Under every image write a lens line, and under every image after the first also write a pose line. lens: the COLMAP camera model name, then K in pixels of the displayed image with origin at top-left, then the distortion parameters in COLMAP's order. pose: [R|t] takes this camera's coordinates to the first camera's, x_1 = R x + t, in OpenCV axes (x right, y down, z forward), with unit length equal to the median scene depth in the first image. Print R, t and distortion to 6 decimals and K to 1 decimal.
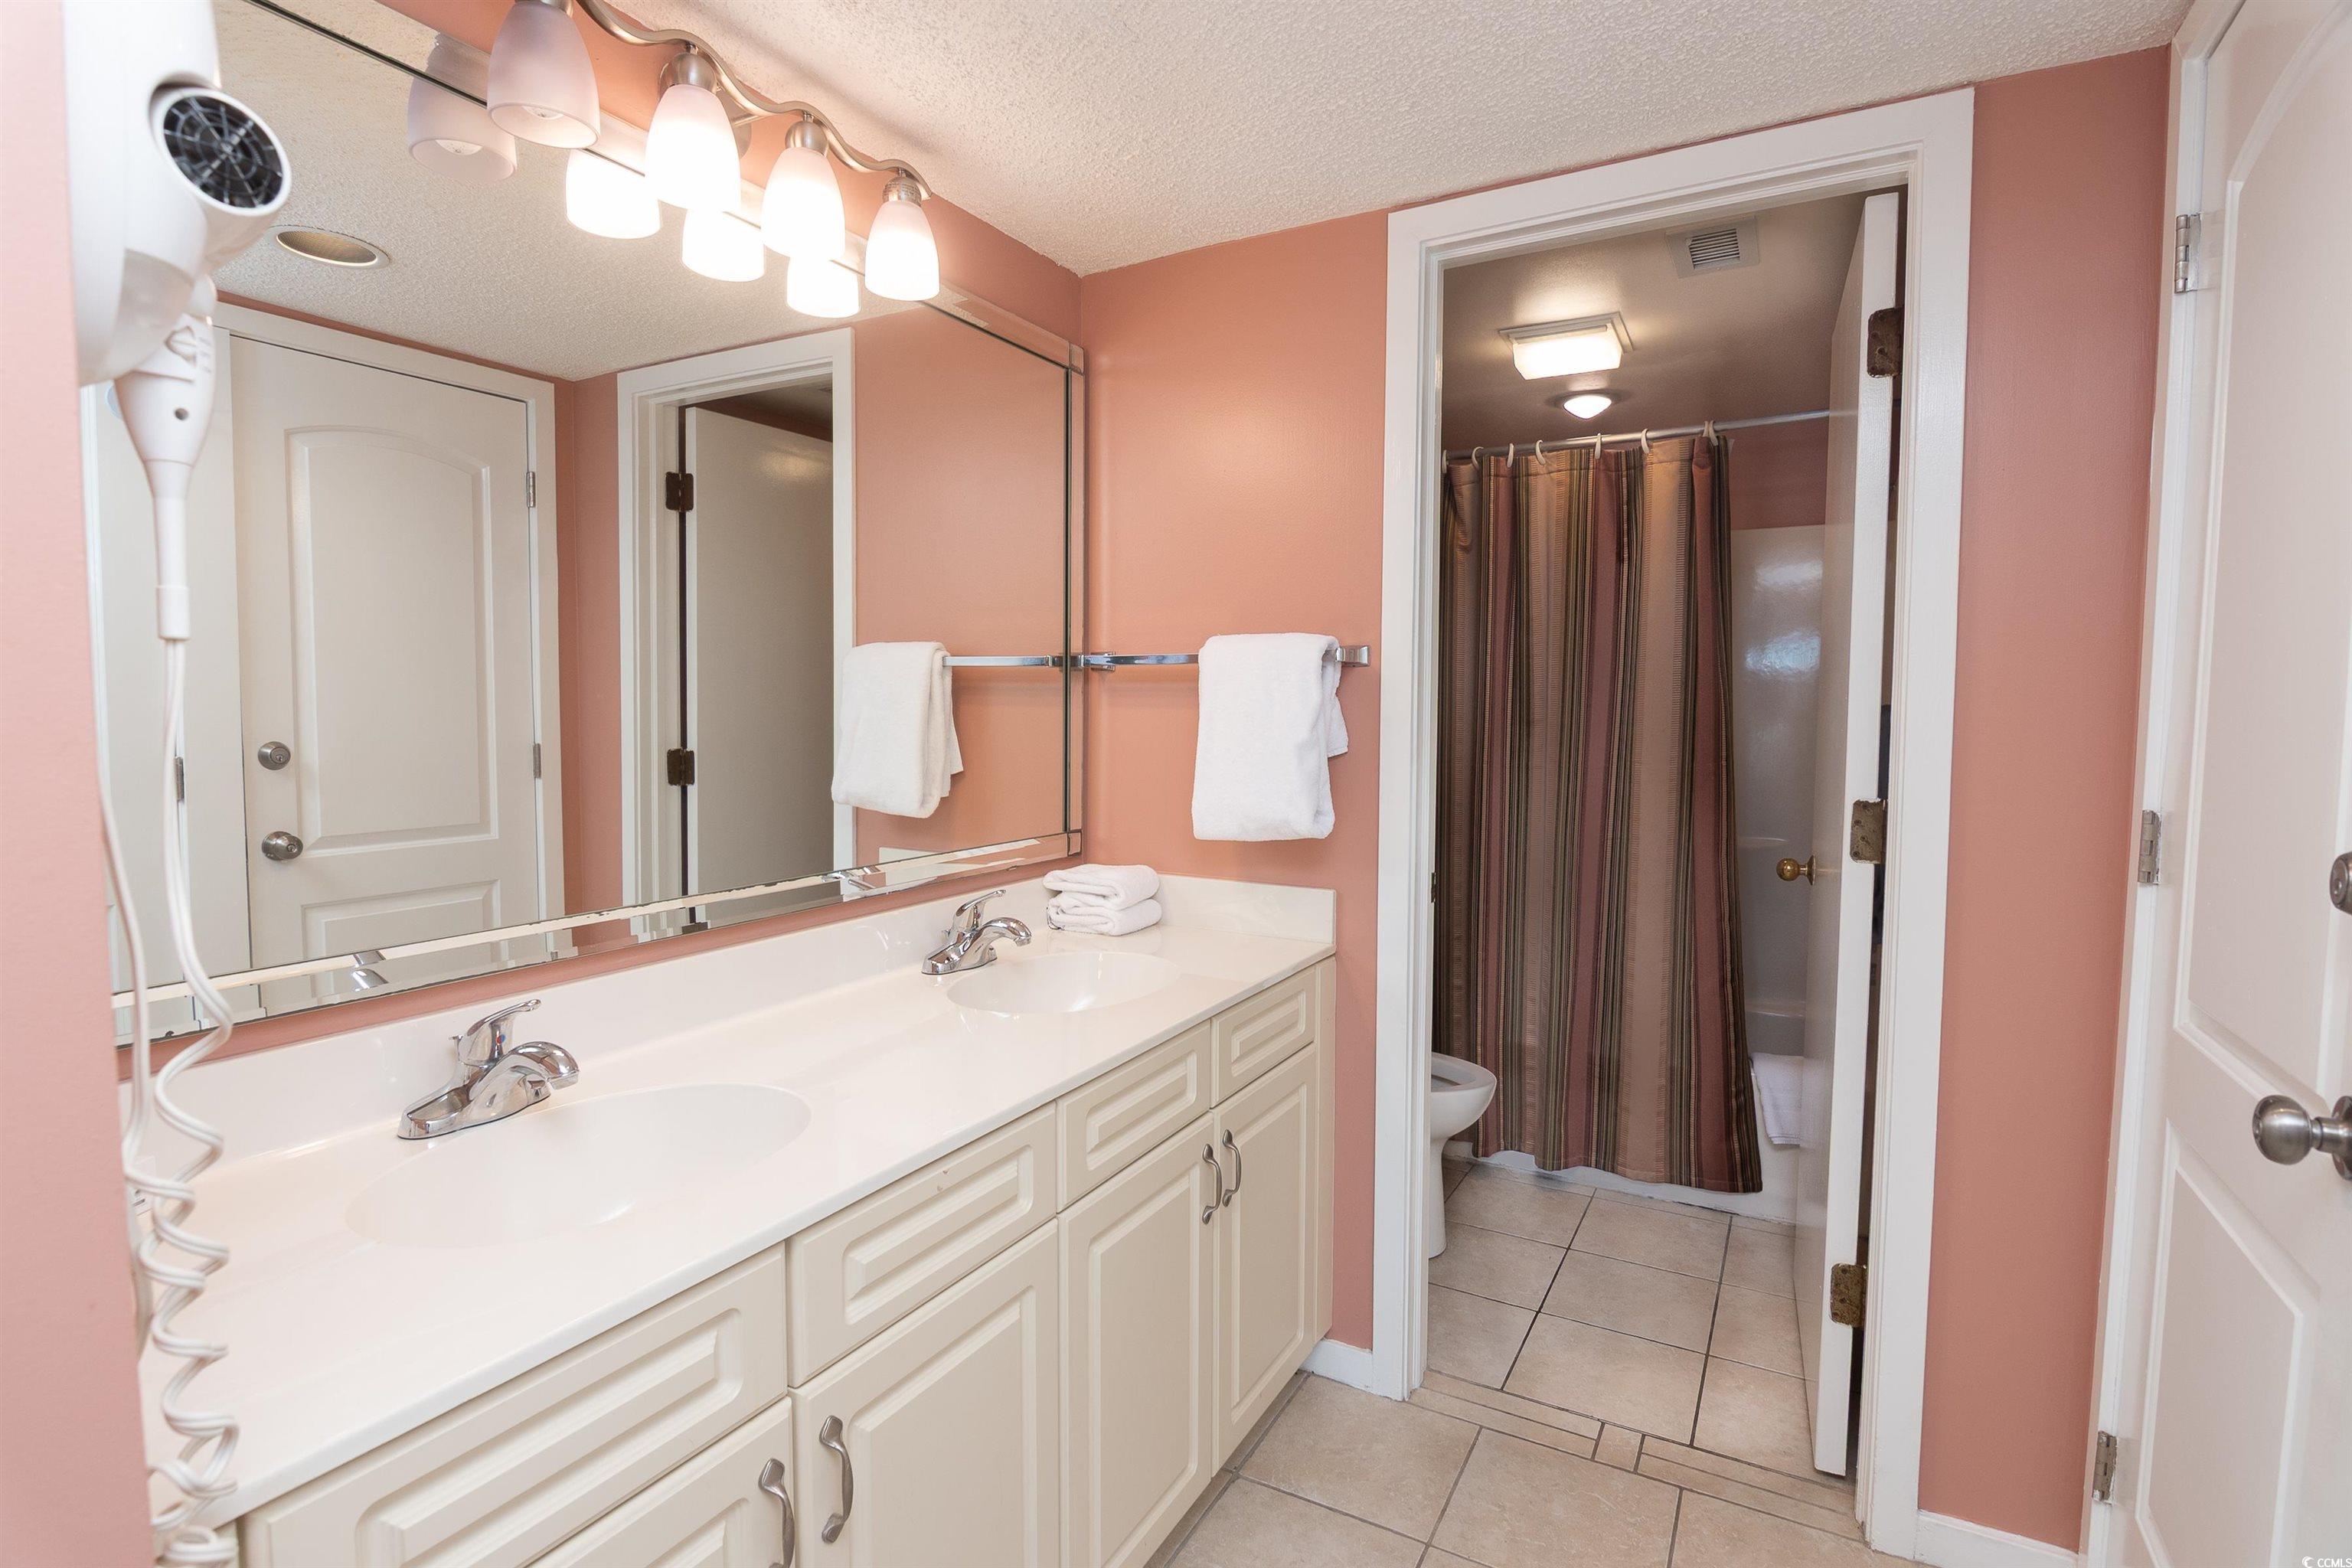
lens RADIAL K [[1123.0, 0, 1181.9], [0, 1123.0, 791.2], [0, 0, 1]] dist [-0.015781, -0.001822]
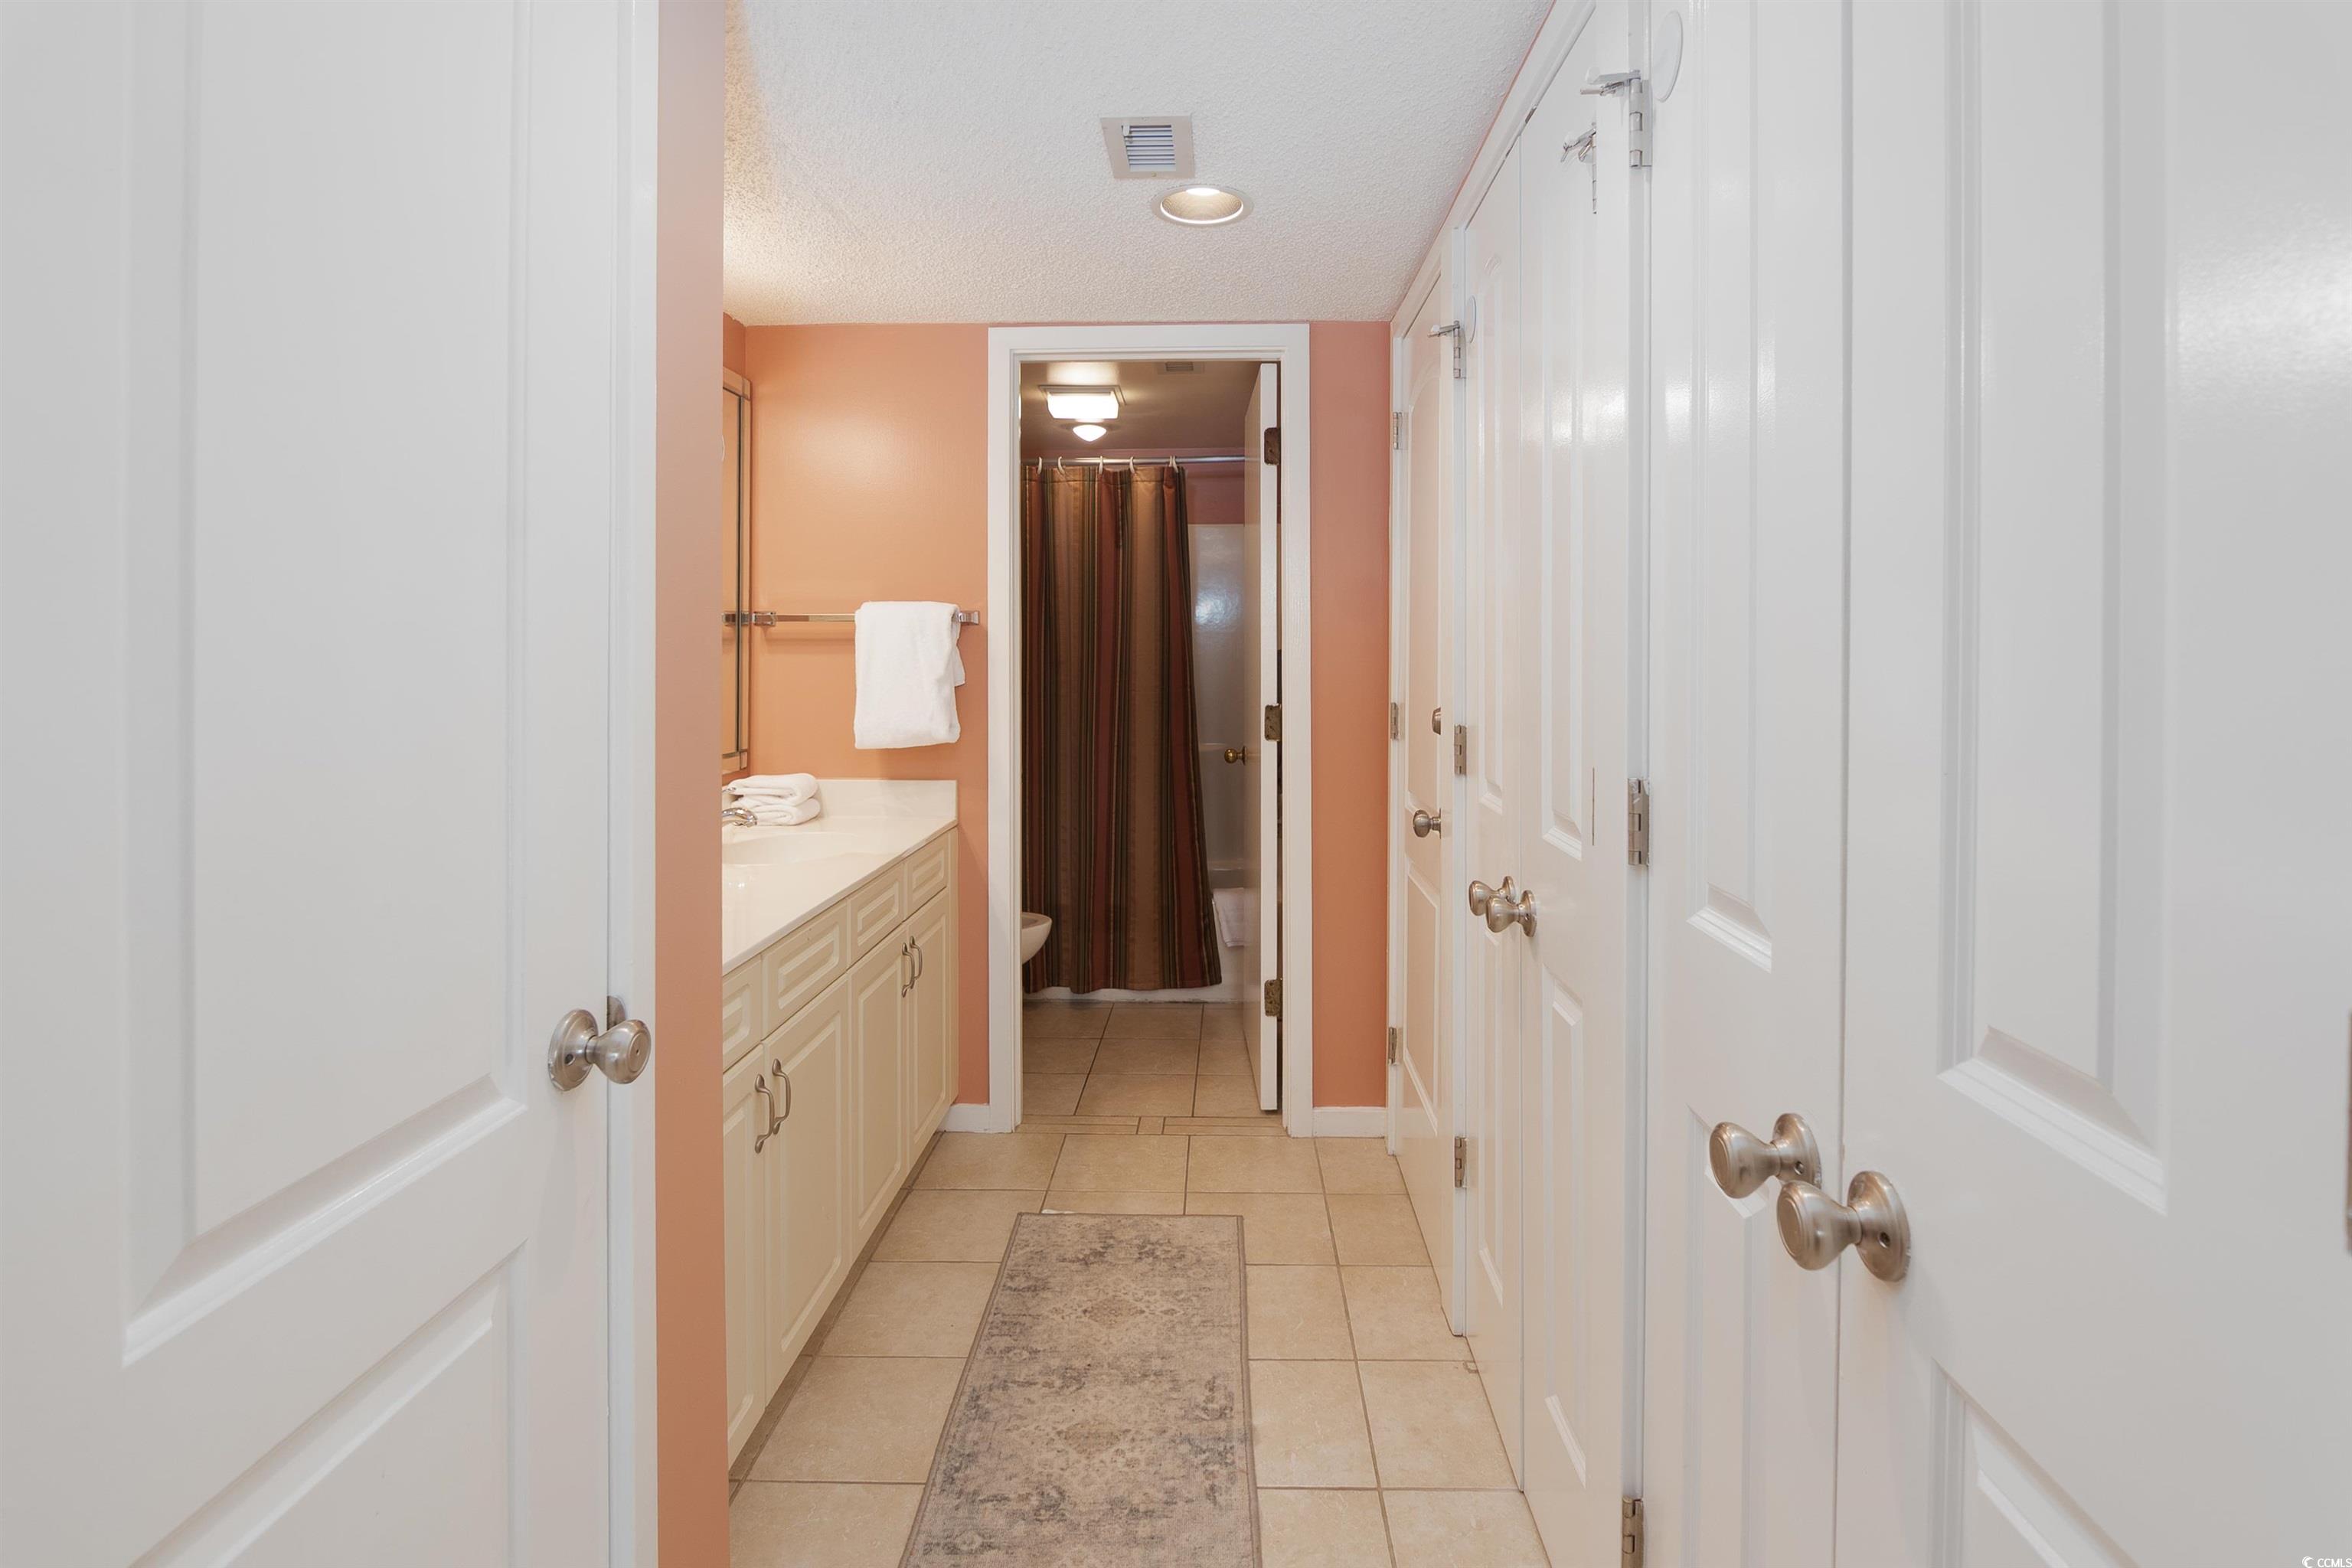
lens RADIAL K [[1123.0, 0, 1181.9], [0, 1123.0, 791.2], [0, 0, 1]] dist [-0.015781, -0.001822]
pose [[0.893282, -0.059986, 0.445477, -0.241640], [0.037620, 0.997555, 0.058891, 0.027453], [-0.447921, -0.035847, 0.893354, -0.408427]]
